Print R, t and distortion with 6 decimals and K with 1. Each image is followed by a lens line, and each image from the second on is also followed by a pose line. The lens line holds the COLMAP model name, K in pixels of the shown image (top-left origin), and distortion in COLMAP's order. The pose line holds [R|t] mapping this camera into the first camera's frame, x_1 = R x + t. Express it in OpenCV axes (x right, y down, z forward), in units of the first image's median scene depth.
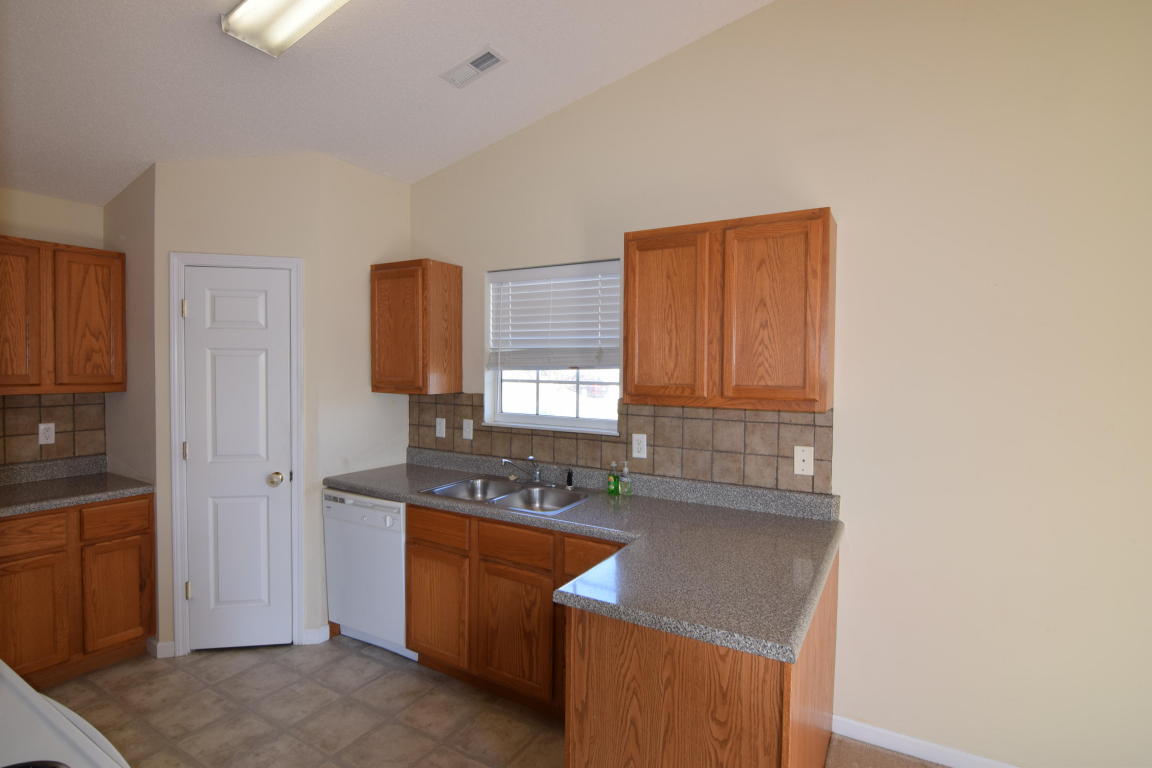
lens RADIAL K [[560.5, 0, 569.4], [0, 560.5, 382.9], [0, 0, 1]] dist [-0.003872, -0.009307]
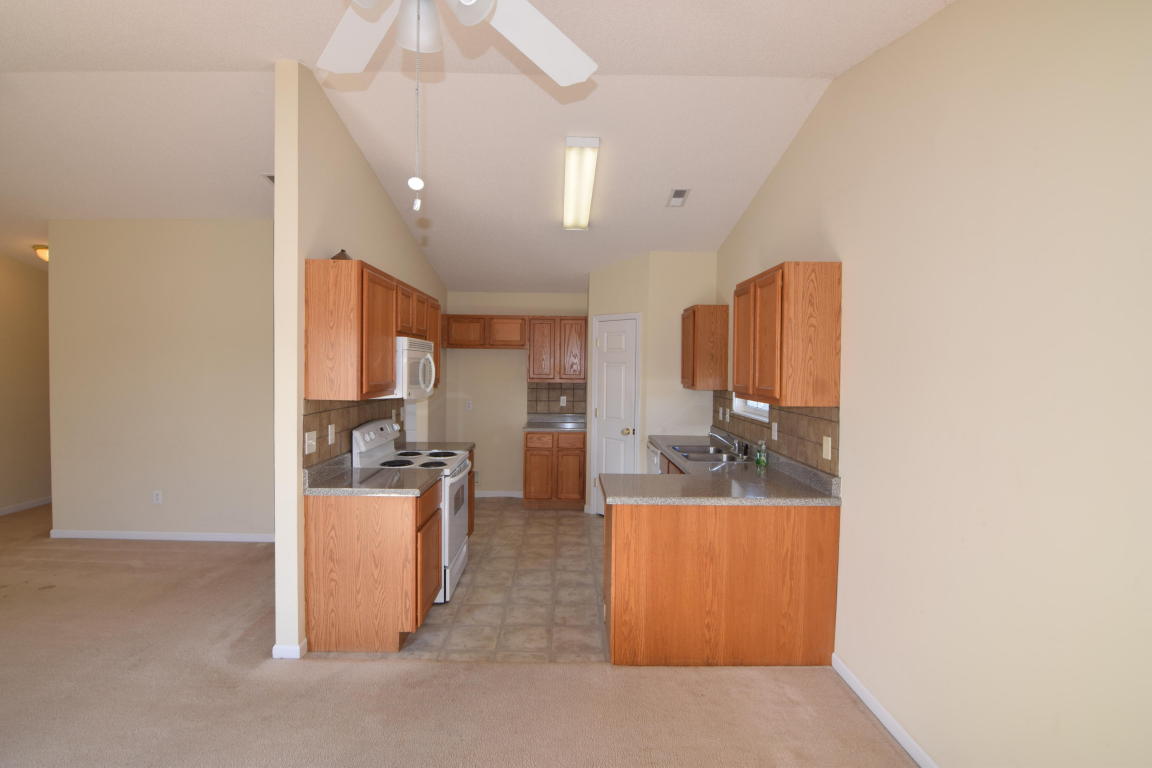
lens RADIAL K [[560.5, 0, 569.4], [0, 560.5, 382.9], [0, 0, 1]] dist [-0.003872, -0.009307]
pose [[0.521143, 0.023904, -0.853135, 0.971611], [-0.033013, 0.999424, 0.007837, 0.000366], [0.852831, 0.024080, 0.521632, -0.141069]]
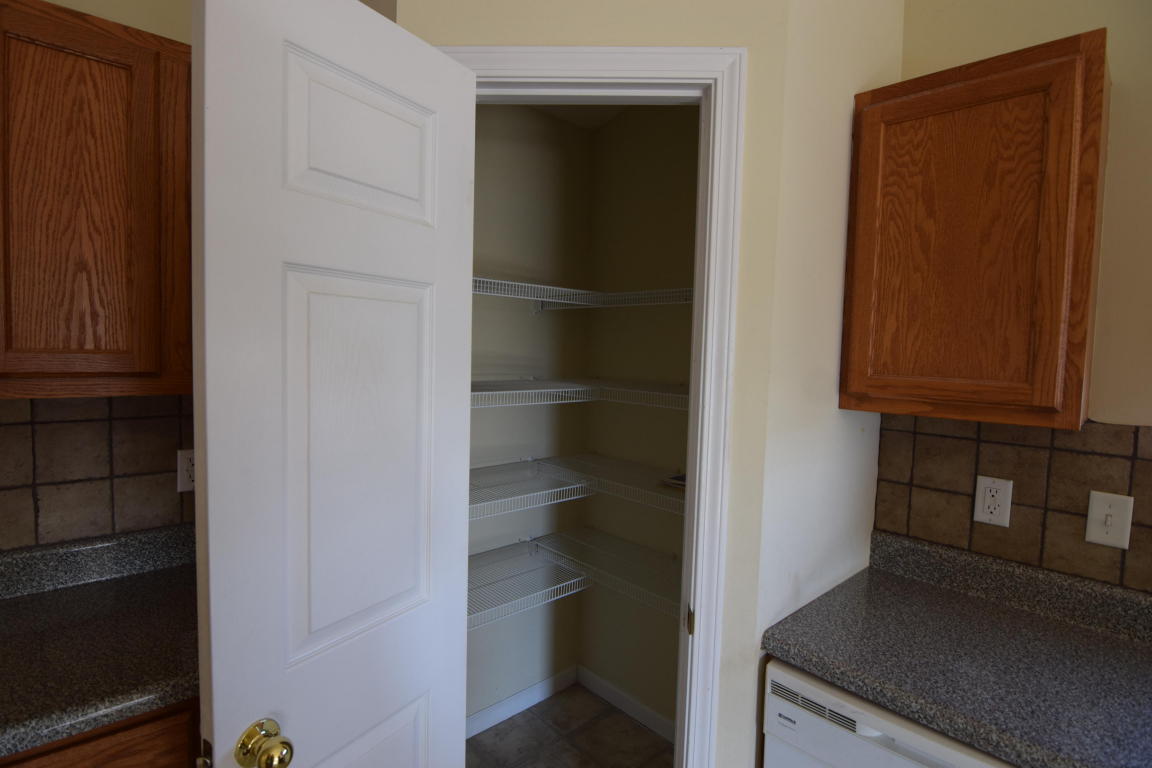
lens RADIAL K [[589.7, 0, 576.0], [0, 589.7, 384.0], [0, 0, 1]] dist [-0.004878, -0.000979]
pose [[0.959902, 0.035304, -0.278104, -0.476091], [-0.027461, 0.999109, 0.032048, -0.011812], [0.278987, -0.023126, 0.960016, 0.600480]]
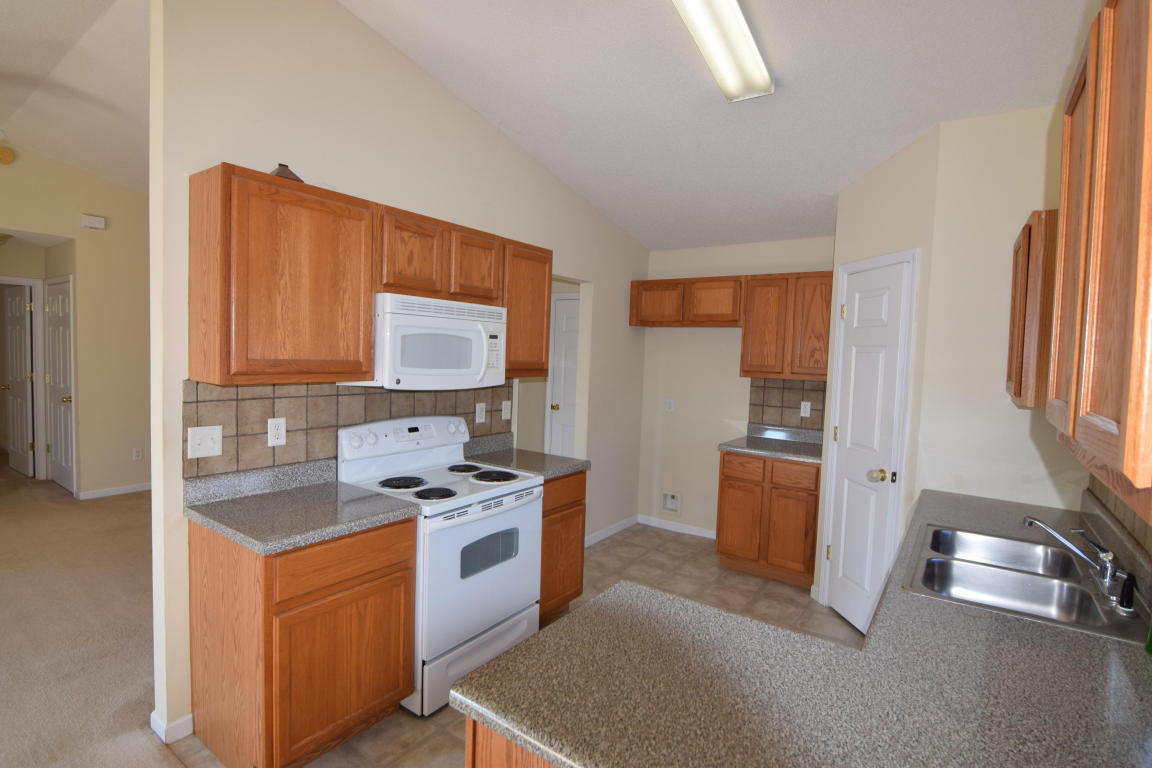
lens RADIAL K [[560.5, 0, 569.4], [0, 560.5, 382.9], [0, 0, 1]] dist [-0.003872, -0.009307]
pose [[-0.083396, 0.045590, -0.995473, 0.511881], [-0.063998, 0.996646, 0.051005, -0.008522], [0.994459, 0.067962, -0.080199, 0.521465]]
